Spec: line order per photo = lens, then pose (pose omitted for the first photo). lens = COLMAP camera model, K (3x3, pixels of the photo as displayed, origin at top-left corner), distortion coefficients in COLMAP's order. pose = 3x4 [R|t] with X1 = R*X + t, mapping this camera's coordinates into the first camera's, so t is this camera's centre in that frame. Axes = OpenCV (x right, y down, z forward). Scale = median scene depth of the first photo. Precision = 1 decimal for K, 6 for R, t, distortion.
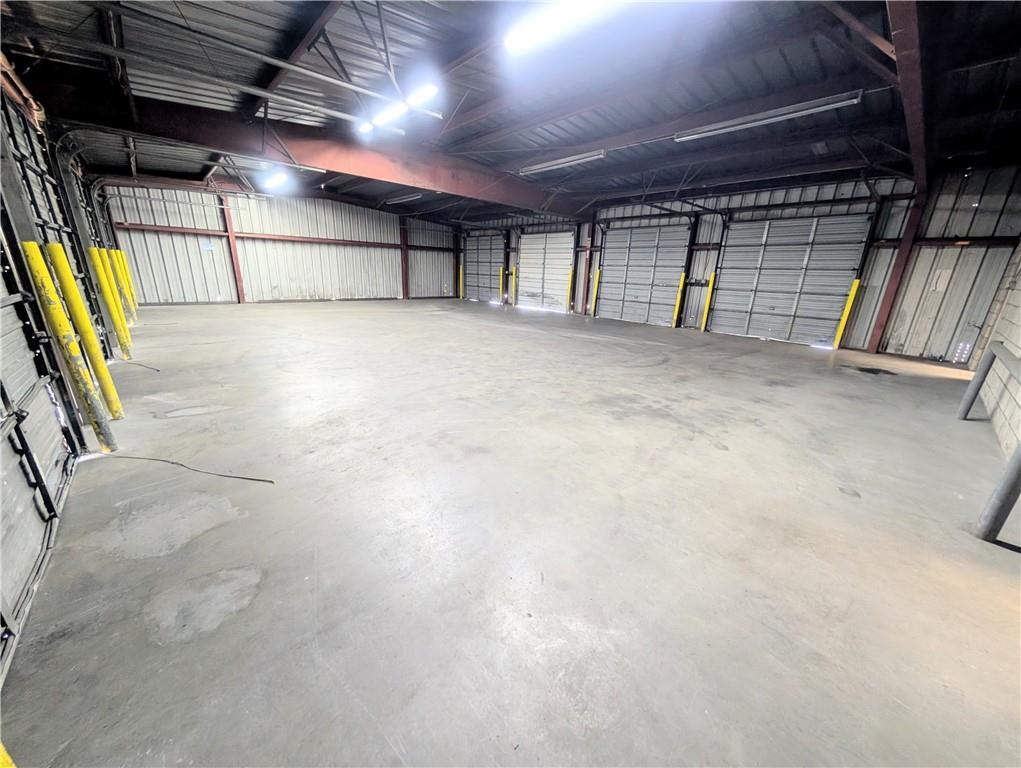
lens RADIAL K [[370.9, 0, 510.5], [0, 370.9, 384.0], [0, 0, 1]] dist [0.002225, 0.000107]
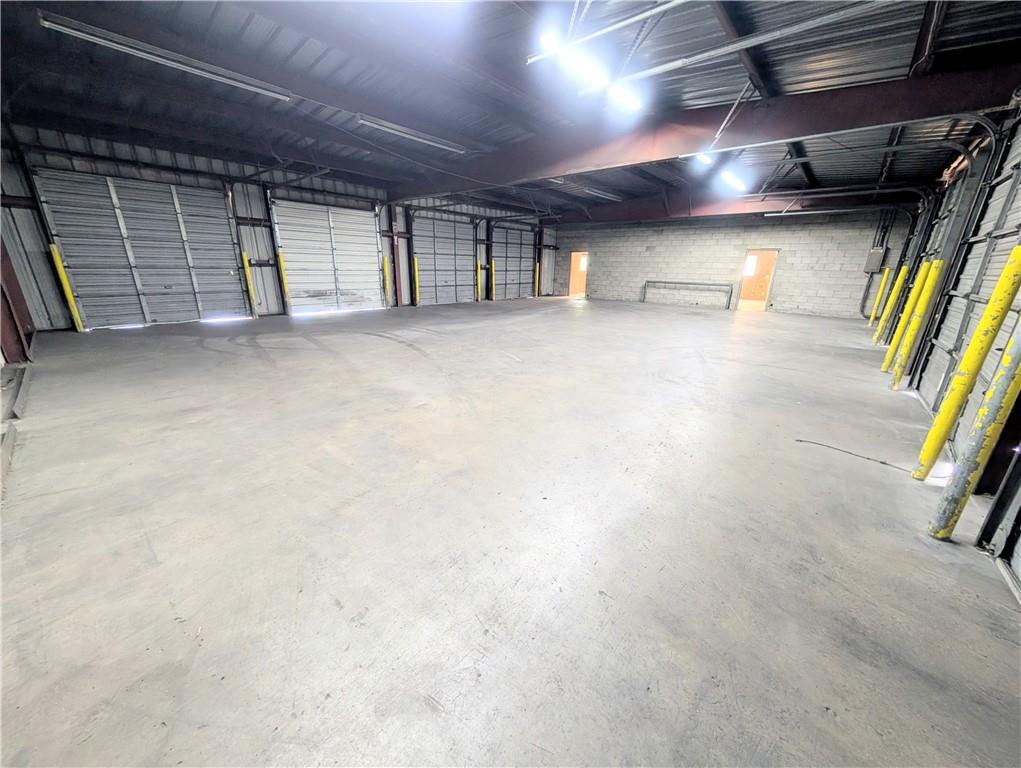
lens RADIAL K [[370.9, 0, 510.5], [0, 370.9, 384.0], [0, 0, 1]] dist [0.002225, 0.000107]
pose [[-0.102608, -0.345169, 0.932915, -0.879987], [0.263223, 0.895011, 0.360096, -0.317193], [-0.959263, 0.282513, -0.000979, 0.914029]]
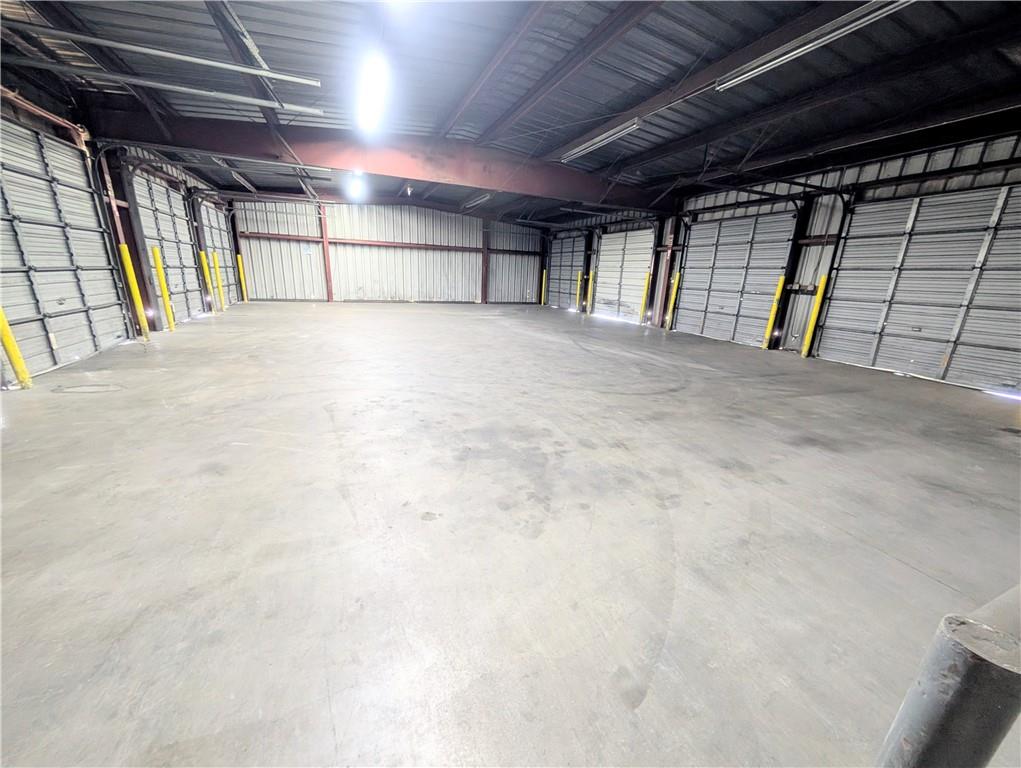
lens RADIAL K [[385.2, 0, 510.5], [0, 385.2, 384.0], [0, 0, 1]] dist [0.002747, 0.000160]
pose [[0.943222, 0.096445, -0.317853, 0.191924], [-0.106161, 0.994259, -0.013344, -0.016311], [0.314742, 0.046330, 0.948046, 0.098950]]
